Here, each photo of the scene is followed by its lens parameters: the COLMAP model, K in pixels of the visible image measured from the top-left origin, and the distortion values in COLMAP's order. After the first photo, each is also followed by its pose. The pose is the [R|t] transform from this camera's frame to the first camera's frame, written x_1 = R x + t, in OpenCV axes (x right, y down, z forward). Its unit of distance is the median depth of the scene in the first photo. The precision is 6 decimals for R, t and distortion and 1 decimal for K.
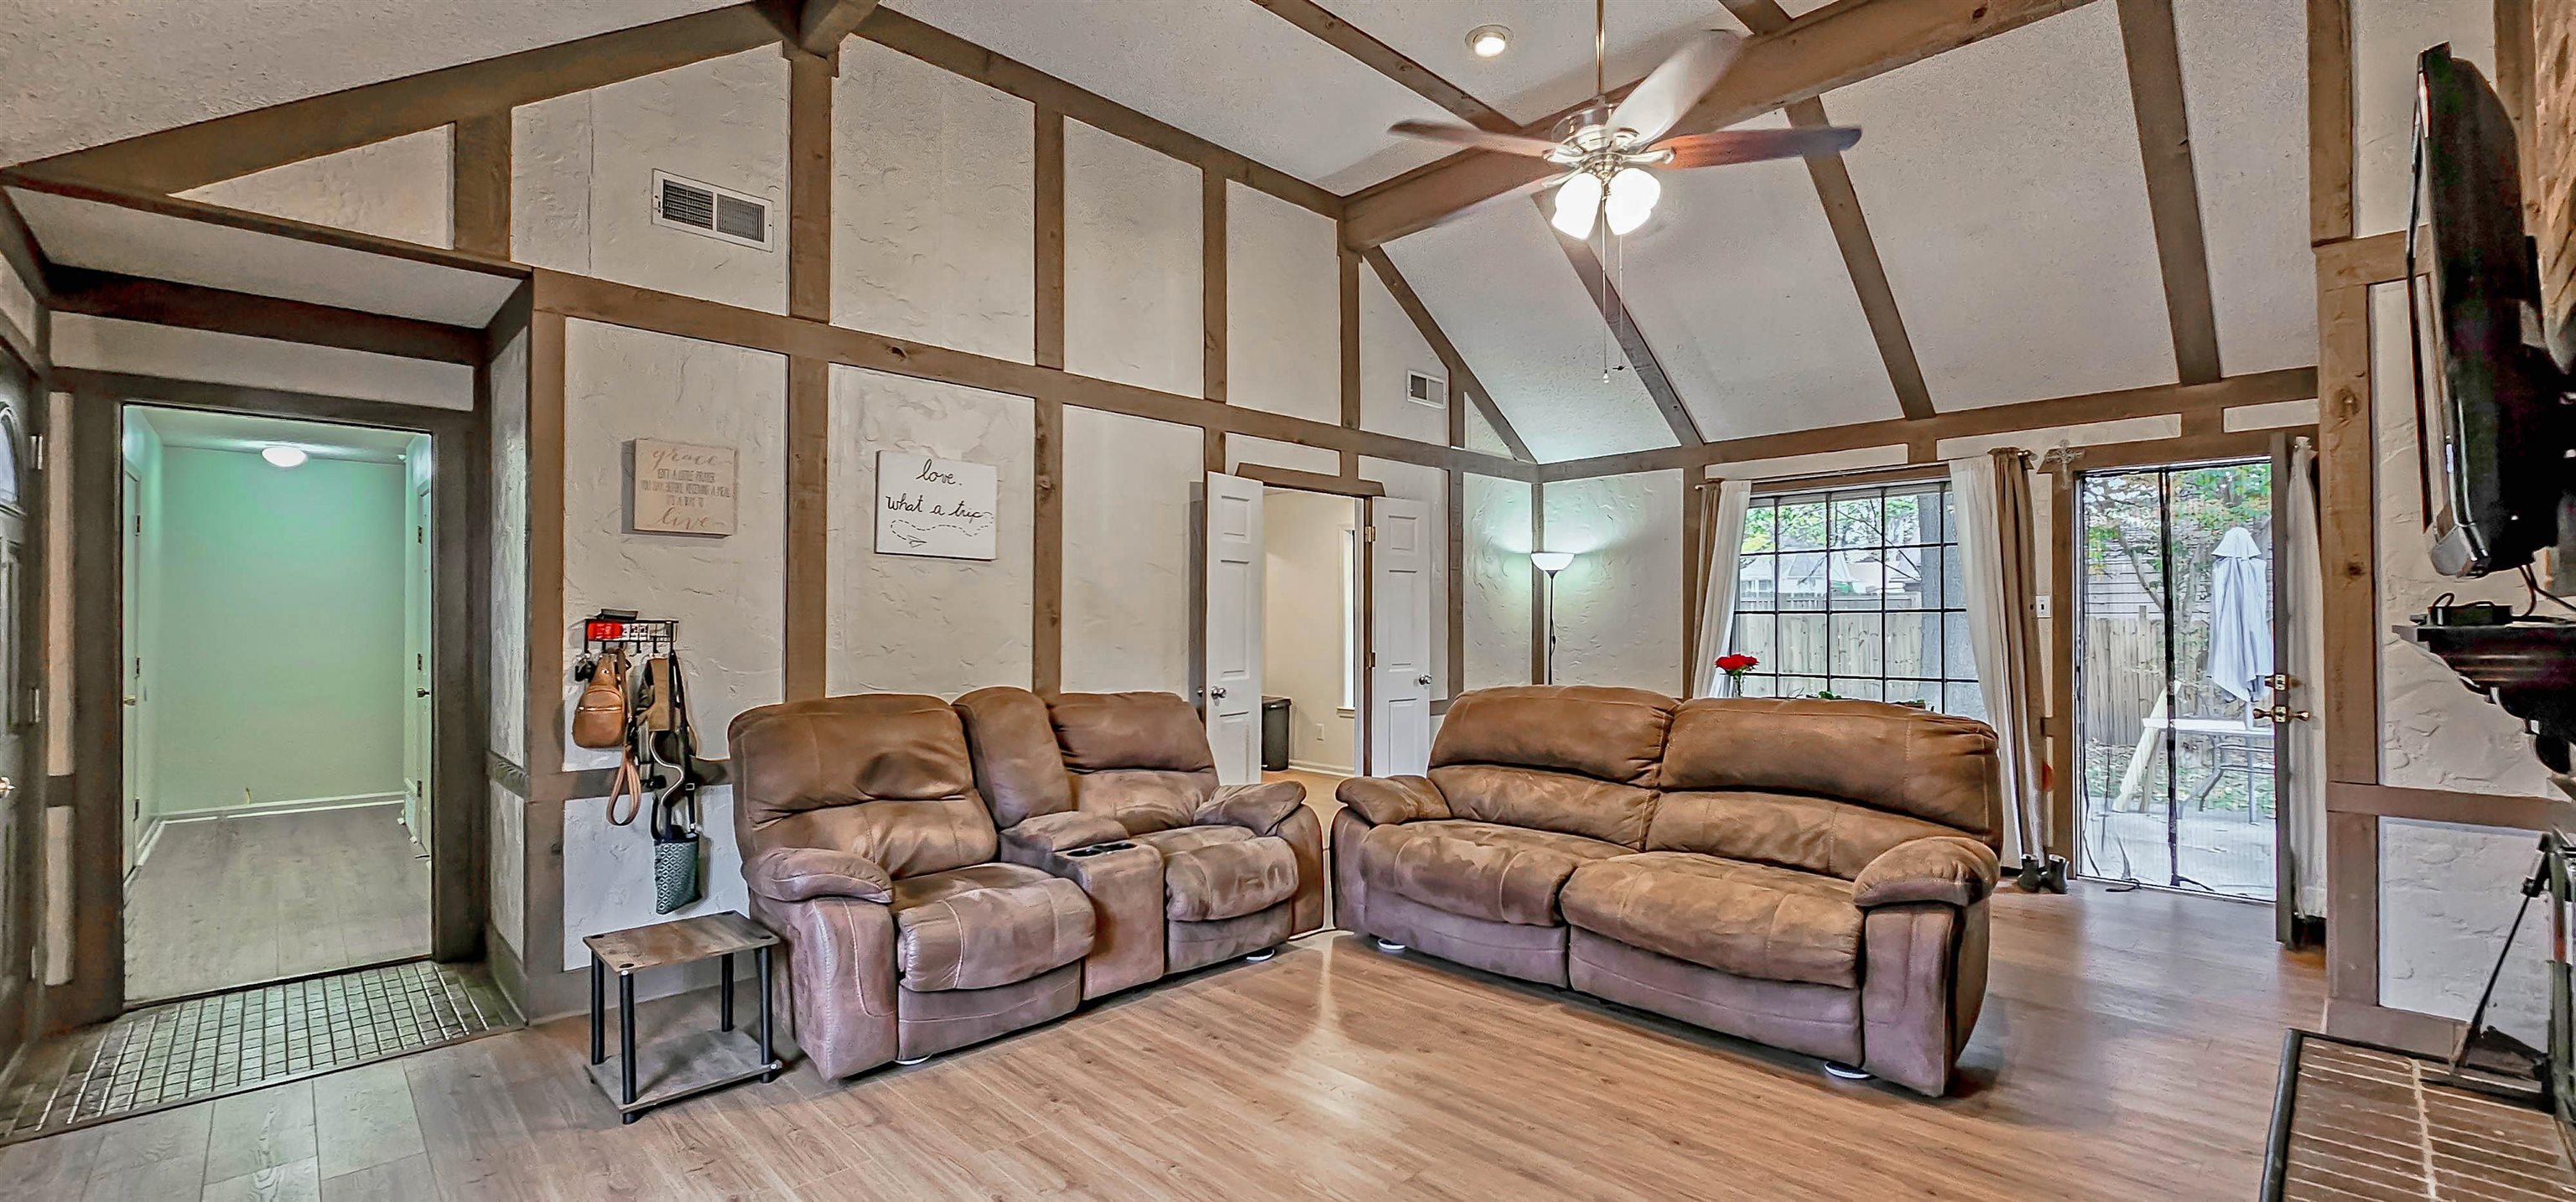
lens RADIAL K [[1047.5, 0, 1295.4], [0, 1047.5, 606.5], [0, 0, 1]] dist [-0.002177, -0.000549]
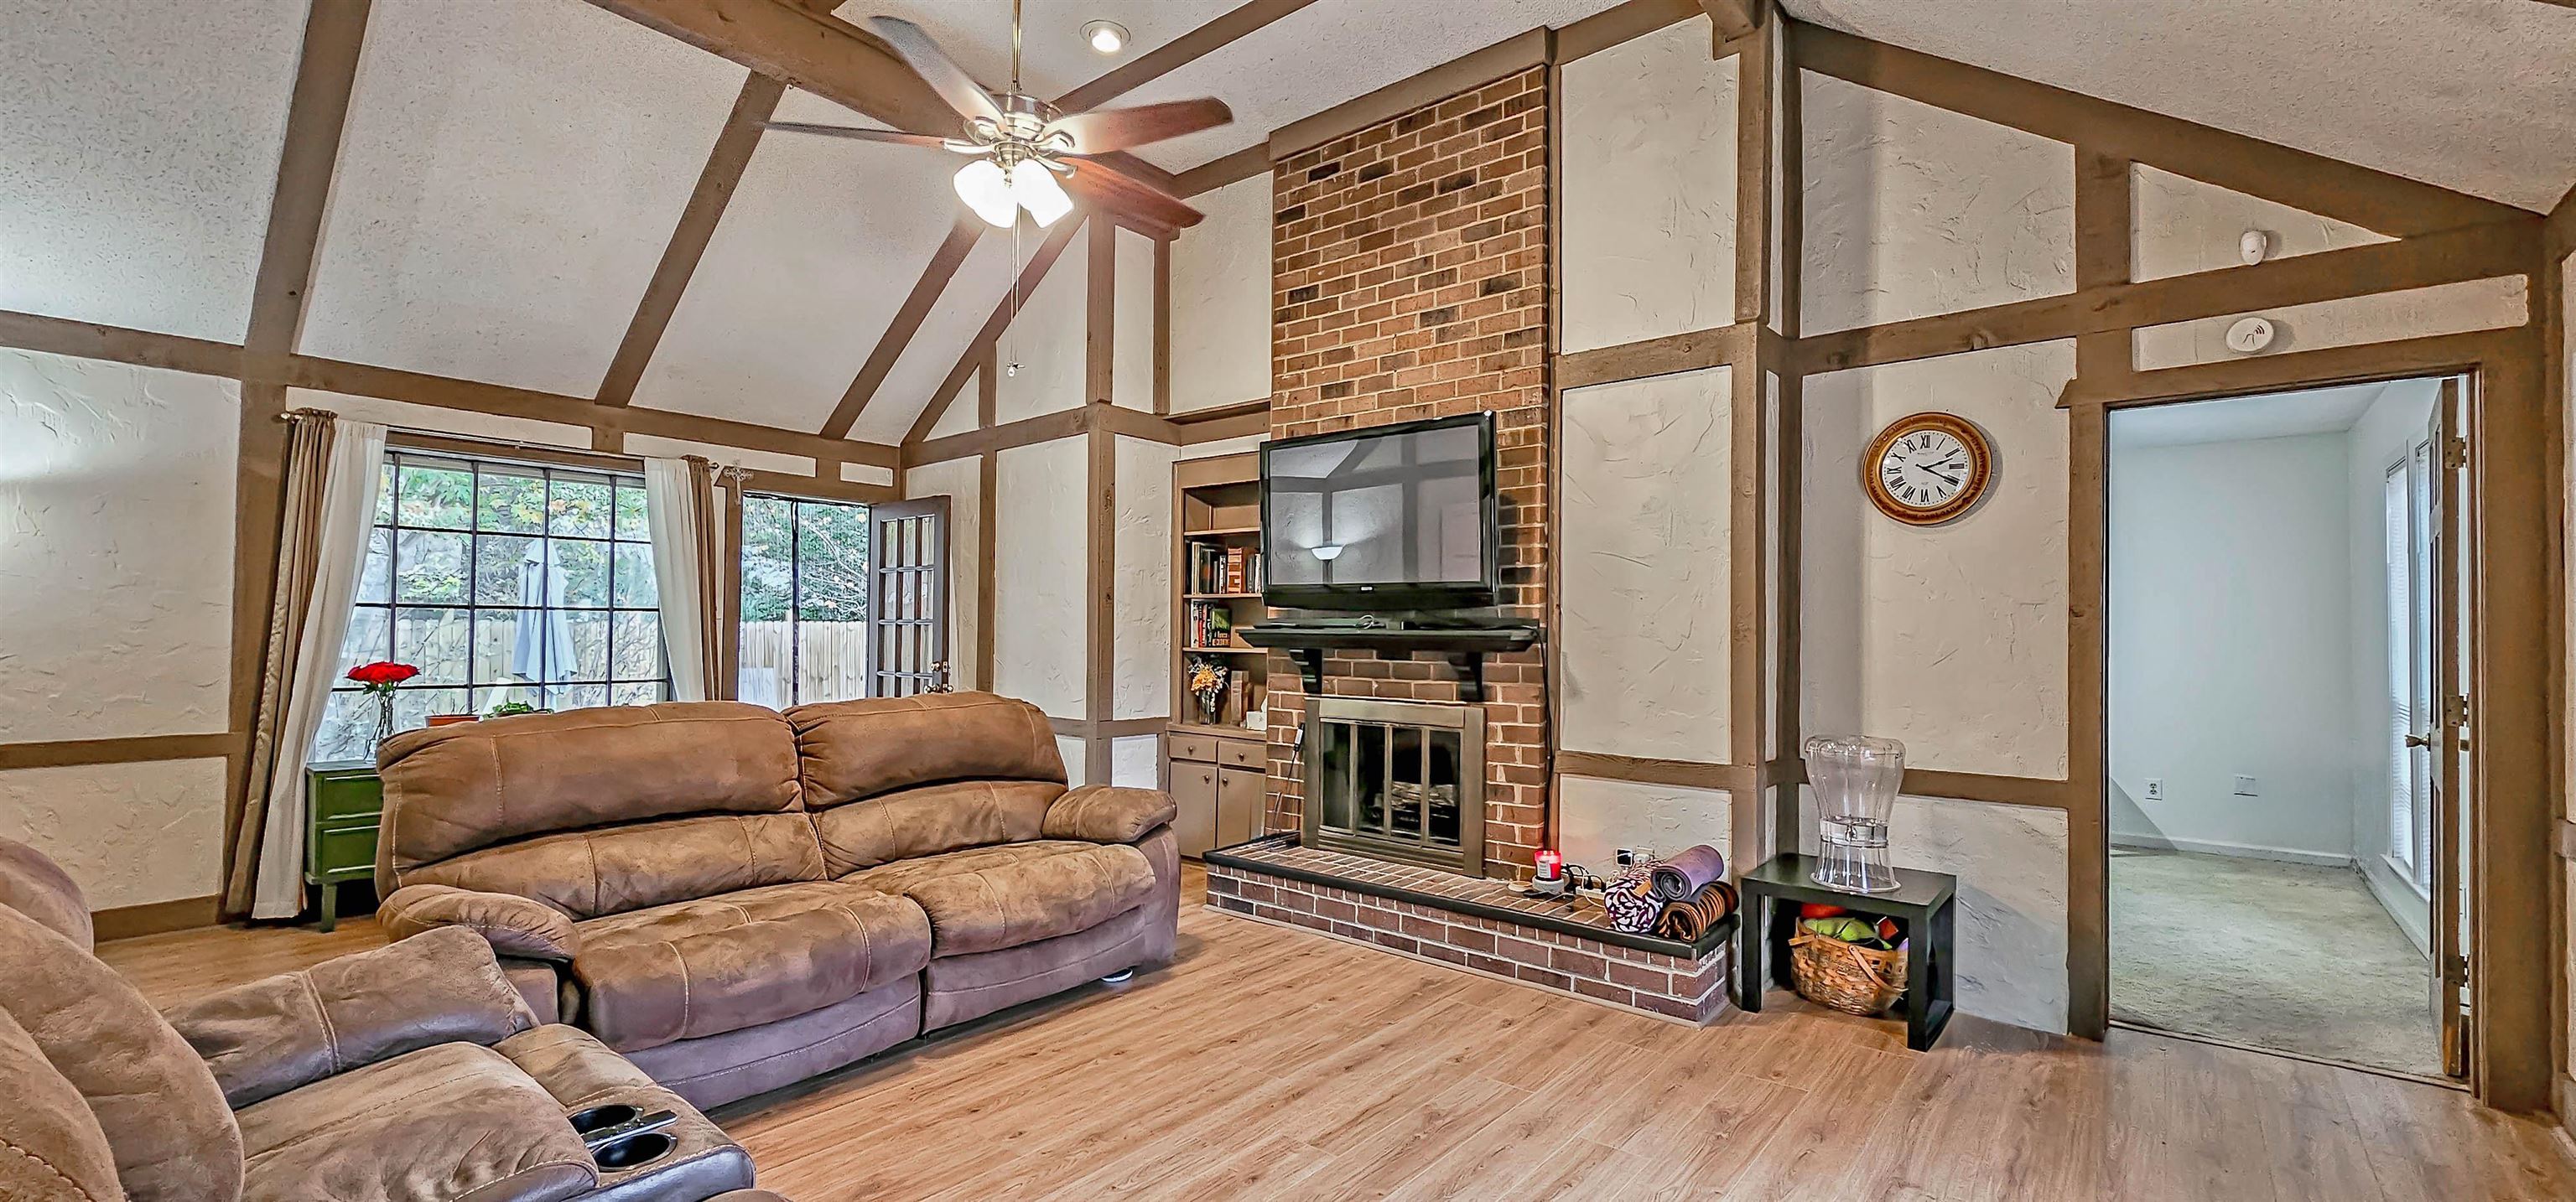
lens RADIAL K [[1053.9, 0, 1294.5], [0, 1053.9, 608.9], [0, 0, 1]] dist [-0.004185, -0.000334]
pose [[-0.107747, 0.021604, 0.993944, -0.615309], [-0.025236, 0.999382, -0.024458, 0.016794], [-0.993858, -0.027719, -0.107136, 0.731295]]
